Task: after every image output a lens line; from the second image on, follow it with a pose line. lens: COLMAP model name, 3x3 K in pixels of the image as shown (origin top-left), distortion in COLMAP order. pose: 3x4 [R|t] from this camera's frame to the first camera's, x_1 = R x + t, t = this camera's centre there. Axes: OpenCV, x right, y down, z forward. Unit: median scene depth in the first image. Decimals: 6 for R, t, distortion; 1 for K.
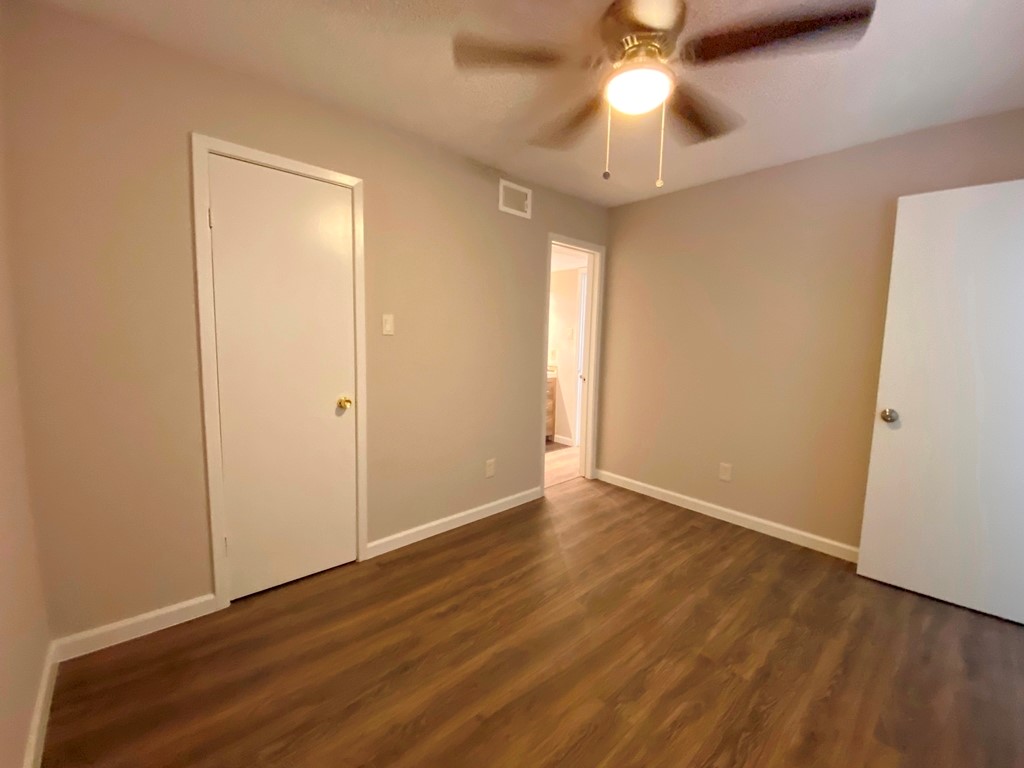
lens RADIAL K [[414.8, 0, 511.8], [0, 414.8, 382.8], [0, 0, 1]] dist [-0.007226, -0.002756]
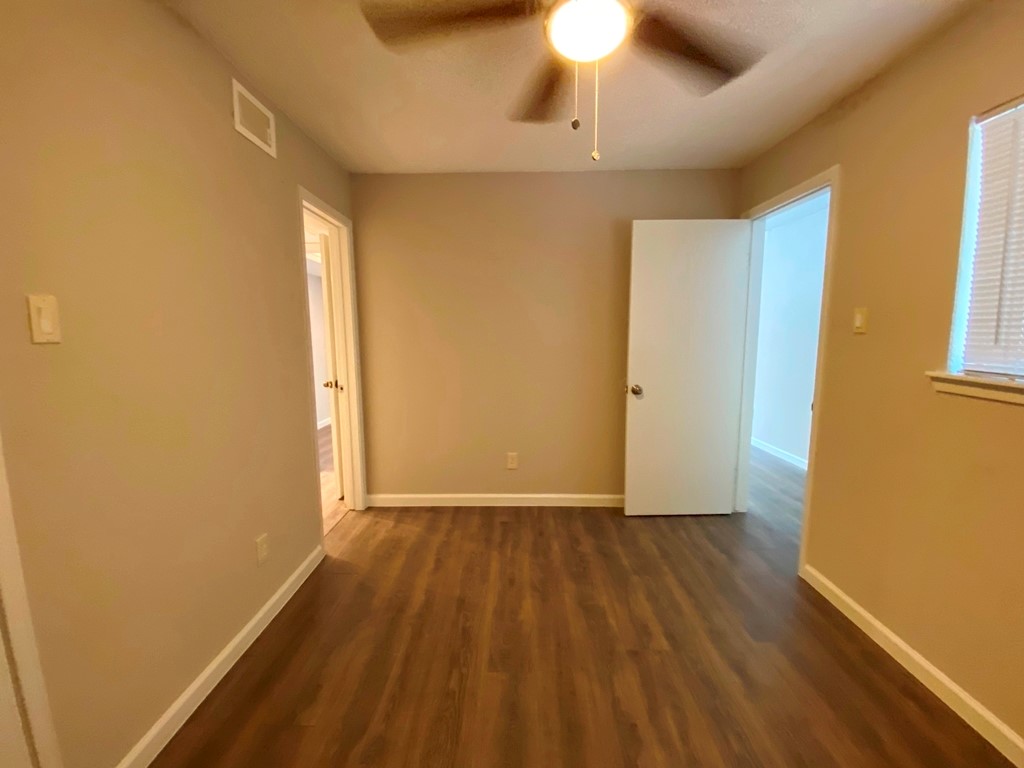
lens RADIAL K [[414.8, 0, 511.5], [0, 414.8, 383.2], [0, 0, 1]] dist [-0.007226, -0.002756]
pose [[0.675811, -0.112721, 0.728405, -0.281559], [0.098248, 0.993195, 0.062543, -0.055597], [-0.730498, 0.029297, 0.682287, 0.361521]]
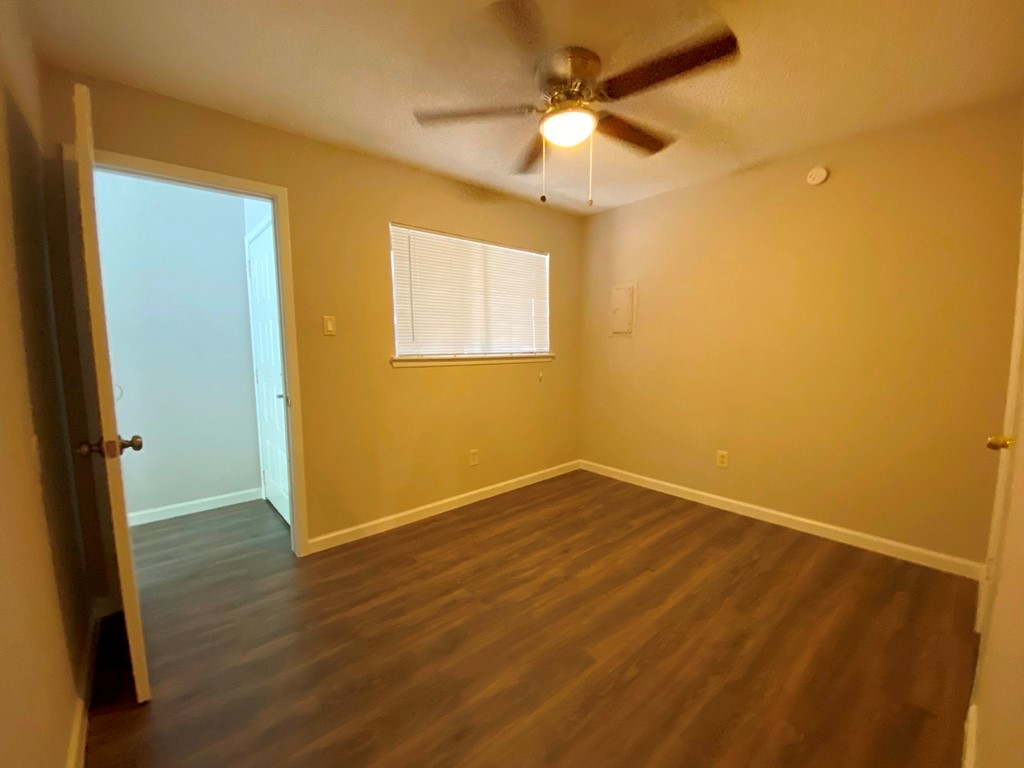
lens RADIAL K [[414.8, 0, 504.7], [0, 414.8, 387.4], [0, 0, 1]] dist [-0.007226, -0.002756]
pose [[-0.999610, -0.013828, 0.024265, 0.278329], [-0.008348, 0.977046, 0.212865, -0.135120], [-0.026652, 0.212579, -0.976780, 1.451279]]
